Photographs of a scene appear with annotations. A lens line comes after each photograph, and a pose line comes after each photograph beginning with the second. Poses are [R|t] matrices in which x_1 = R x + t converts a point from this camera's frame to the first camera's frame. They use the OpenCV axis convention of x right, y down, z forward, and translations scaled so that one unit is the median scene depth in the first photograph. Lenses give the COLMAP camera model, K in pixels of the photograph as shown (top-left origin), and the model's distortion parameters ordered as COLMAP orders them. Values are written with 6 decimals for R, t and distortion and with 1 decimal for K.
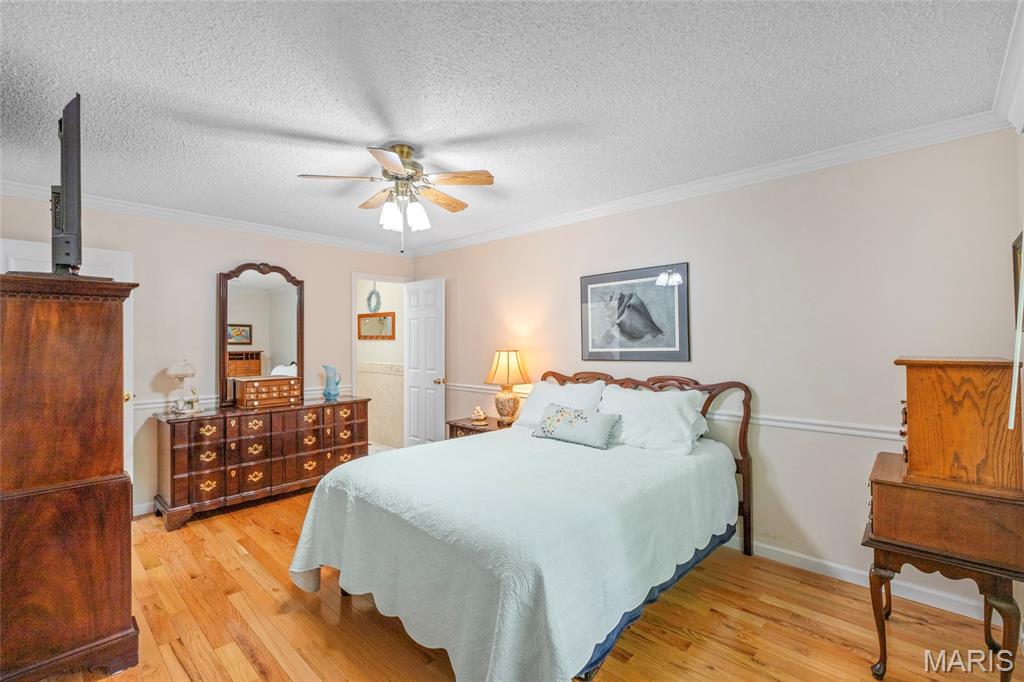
lens RADIAL K [[452.0, 0, 512.1], [0, 452.0, 340.8], [0, 0, 1]] dist [-0.002586, -0.000398]
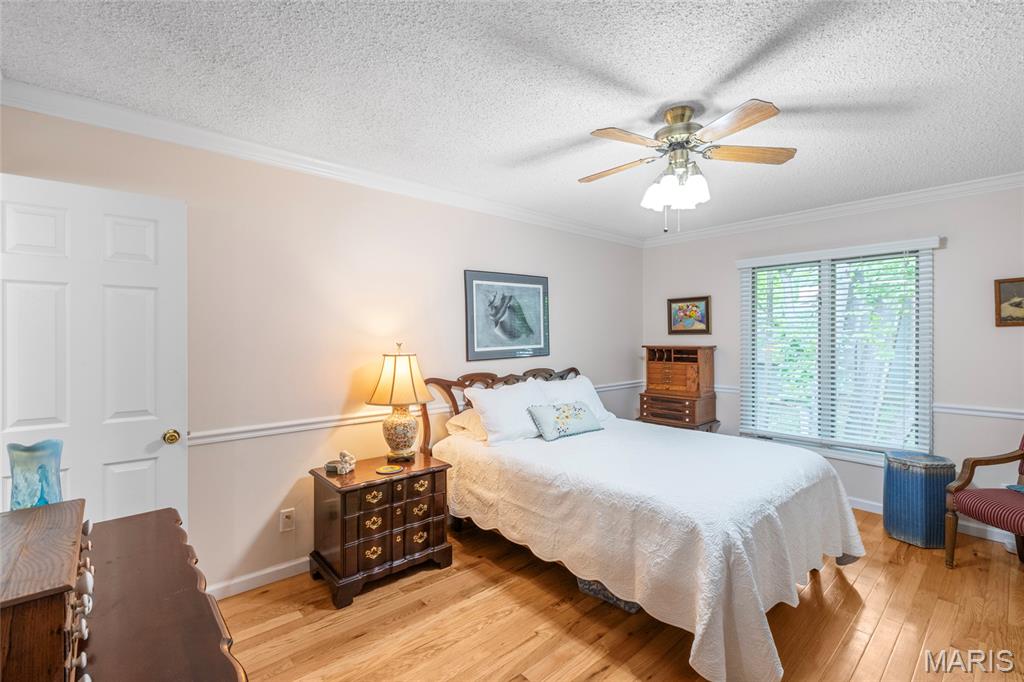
lens RADIAL K [[452.0, 0, 513.6], [0, 452.0, 337.1], [0, 0, 1]] dist [-0.002586, -0.000398]
pose [[0.096734, 0.009740, 0.995263, -0.797570], [0.009465, 0.999898, -0.010705, 0.005165], [-0.995265, 0.010456, 0.096632, 0.881847]]
